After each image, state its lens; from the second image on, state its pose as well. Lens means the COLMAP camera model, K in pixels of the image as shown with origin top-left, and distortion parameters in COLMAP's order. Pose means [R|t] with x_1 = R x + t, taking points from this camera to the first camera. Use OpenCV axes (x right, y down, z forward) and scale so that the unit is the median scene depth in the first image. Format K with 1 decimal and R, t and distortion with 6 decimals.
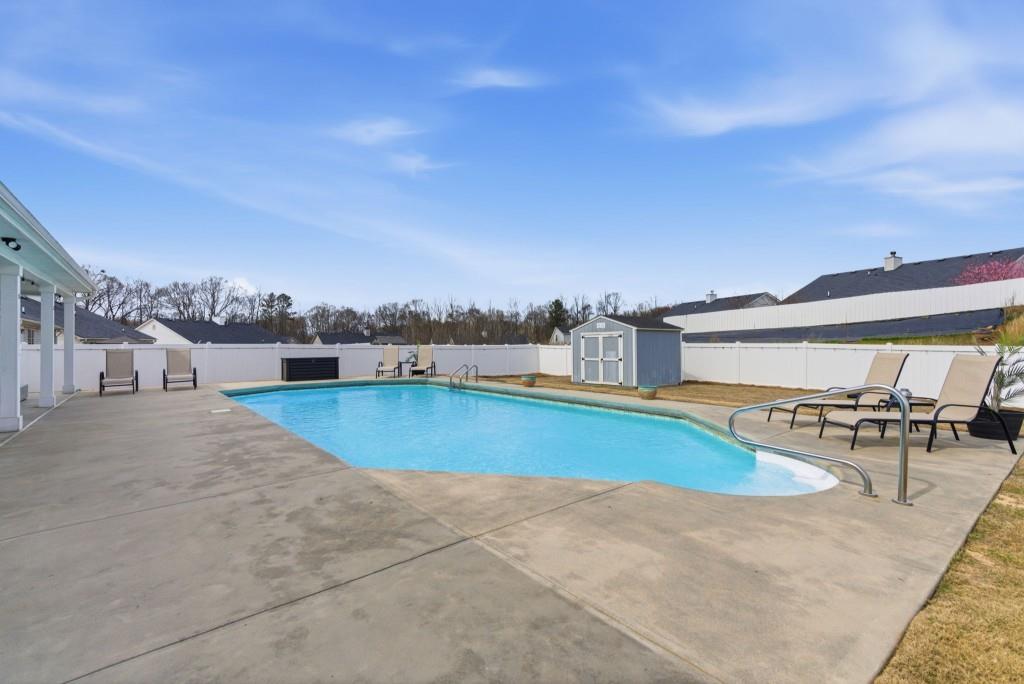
lens RADIAL K [[447.8, 0, 512.3], [0, 447.8, 348.8], [0, 0, 1]] dist [-0.002950, 0.001217]
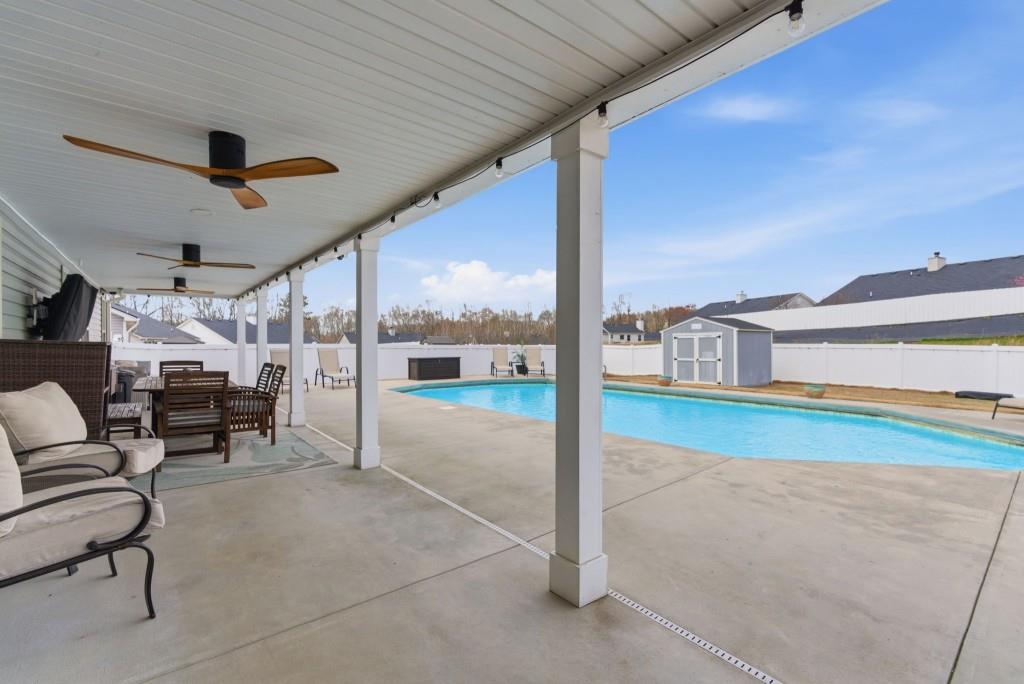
lens RADIAL K [[447.8, 0, 511.9], [0, 447.8, 342.6], [0, 0, 1]] dist [-0.002950, 0.001217]
pose [[0.999882, 0.001523, -0.015284, -0.204486], [-0.001719, 0.999916, -0.012843, -0.001411], [0.015263, 0.012868, 0.999801, -0.029304]]
